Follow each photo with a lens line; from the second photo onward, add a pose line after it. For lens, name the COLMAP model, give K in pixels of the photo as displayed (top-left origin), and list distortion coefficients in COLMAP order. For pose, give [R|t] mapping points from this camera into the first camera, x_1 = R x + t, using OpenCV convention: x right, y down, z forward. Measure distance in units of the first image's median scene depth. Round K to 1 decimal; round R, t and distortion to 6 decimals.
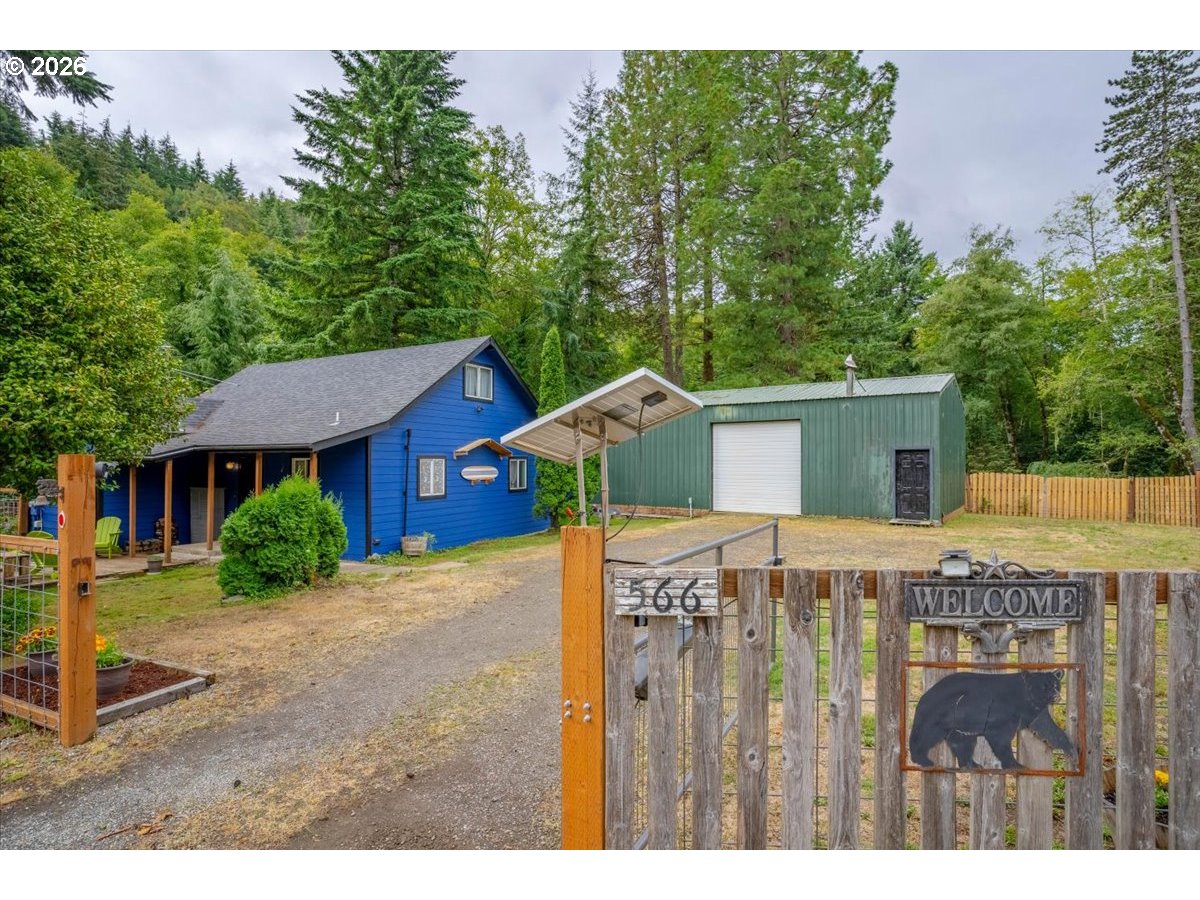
lens RADIAL K [[595.3, 0, 595.5], [0, 595.3, 451.8], [0, 0, 1]] dist [-0.068497, 0.033460]
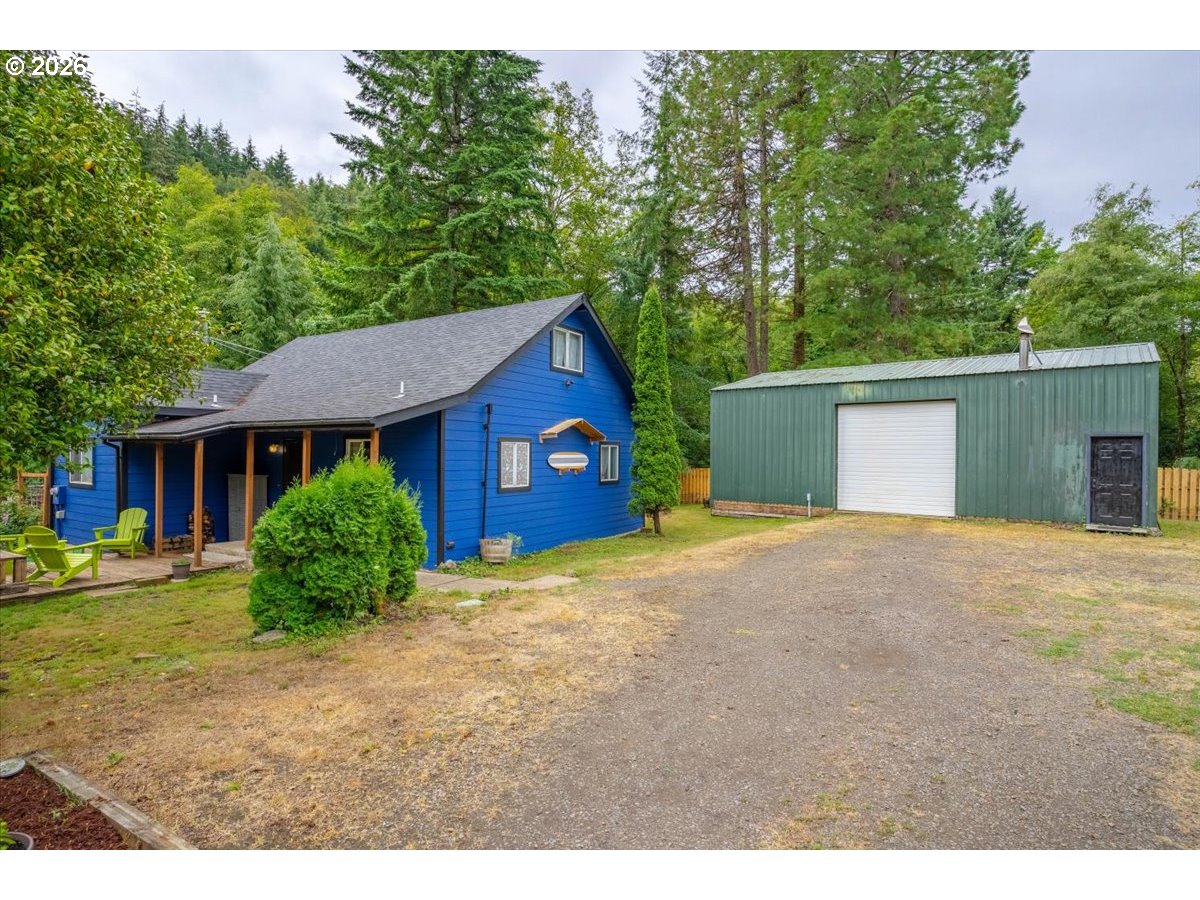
lens RADIAL K [[614.3, 0, 600.0], [0, 614.3, 450.0], [0, 0, 1]] dist [-0.066192, 0.031647]
pose [[0.997318, 0.008741, -0.072661, -0.061059], [-0.008049, 0.999920, 0.009800, 0.008393], [0.072740, -0.009189, 0.997309, 0.106570]]
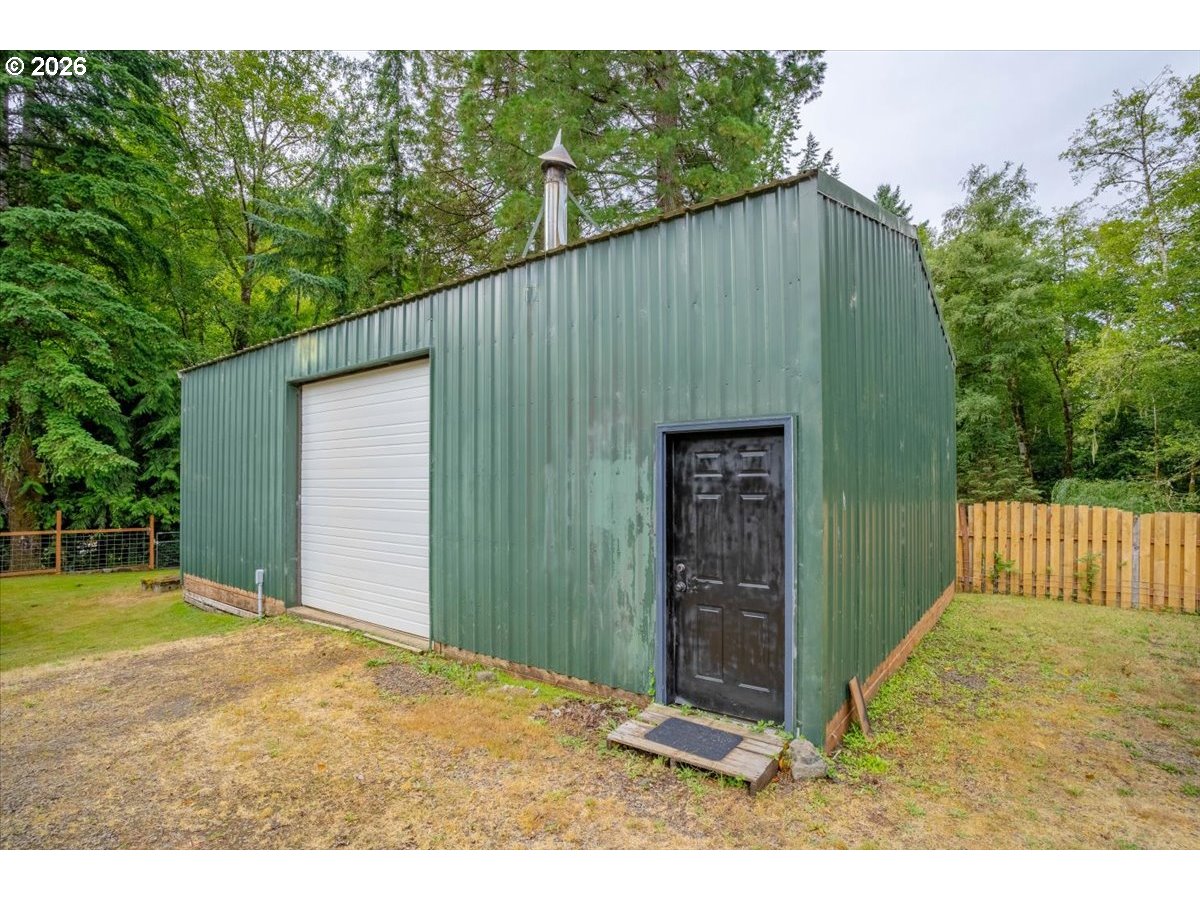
lens RADIAL K [[599.9, 0, 603.4], [0, 599.9, 468.3], [0, 0, 1]] dist [-0.052211, 0.023601]
pose [[0.999910, -0.004787, 0.012568, 0.334025], [0.004855, 0.999974, -0.005349, 0.009248], [-0.012542, 0.005409, 0.999907, 0.512320]]
